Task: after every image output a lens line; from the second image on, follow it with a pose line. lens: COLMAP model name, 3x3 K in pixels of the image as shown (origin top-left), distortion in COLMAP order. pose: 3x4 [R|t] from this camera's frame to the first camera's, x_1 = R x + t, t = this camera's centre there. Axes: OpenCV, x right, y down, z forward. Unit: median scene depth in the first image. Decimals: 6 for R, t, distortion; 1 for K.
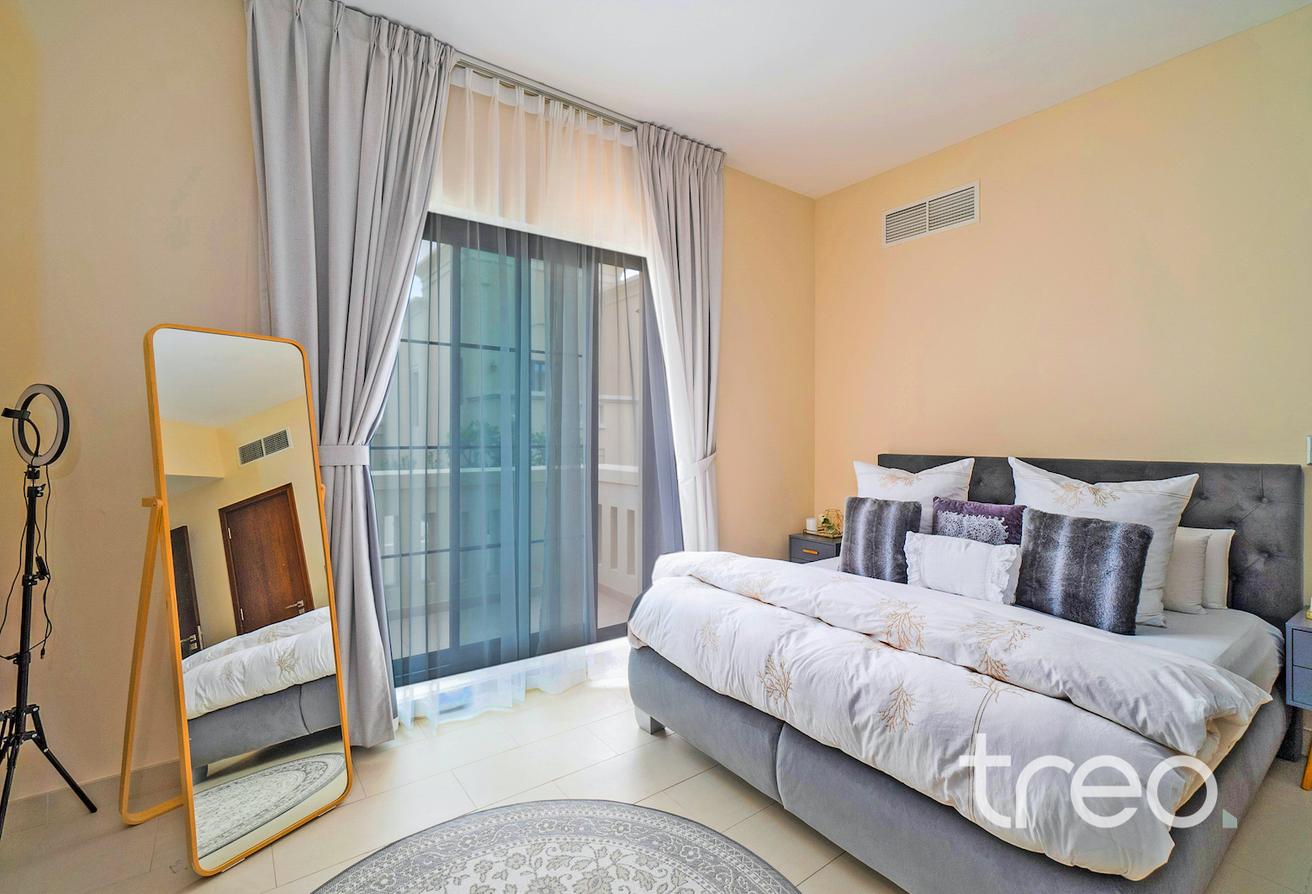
lens RADIAL K [[576.4, 0, 656.0], [0, 576.4, 447.0], [0, 0, 1]] dist [0.000111, -0.000036]
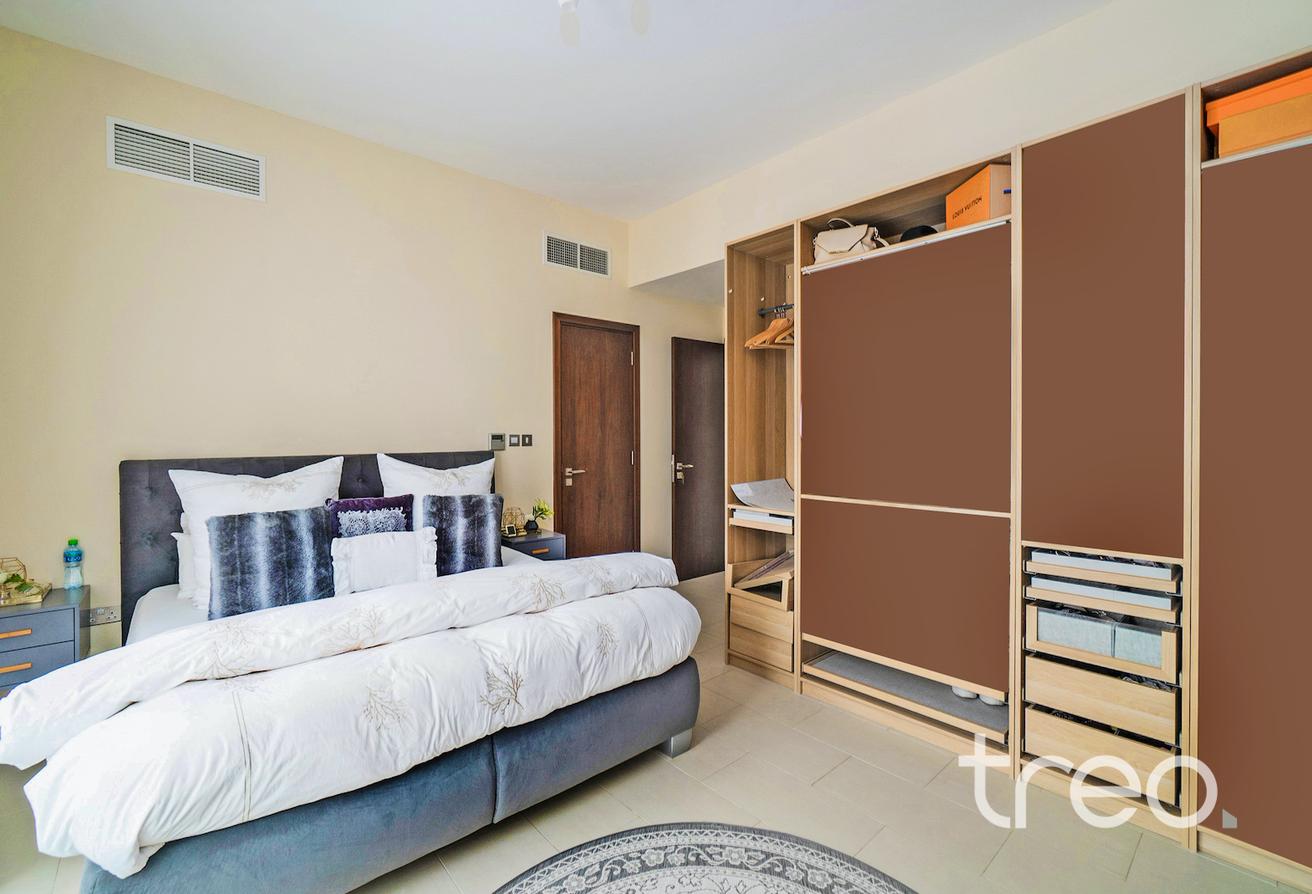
lens RADIAL K [[576.4, 0, 656.0], [0, 576.4, 447.0], [0, 0, 1]] dist [0.000111, -0.000036]
pose [[-0.089564, -0.025307, 0.995660, -0.651029], [0.021955, 0.999384, 0.027376, -0.016188], [-0.995739, 0.024312, -0.088953, 0.709680]]
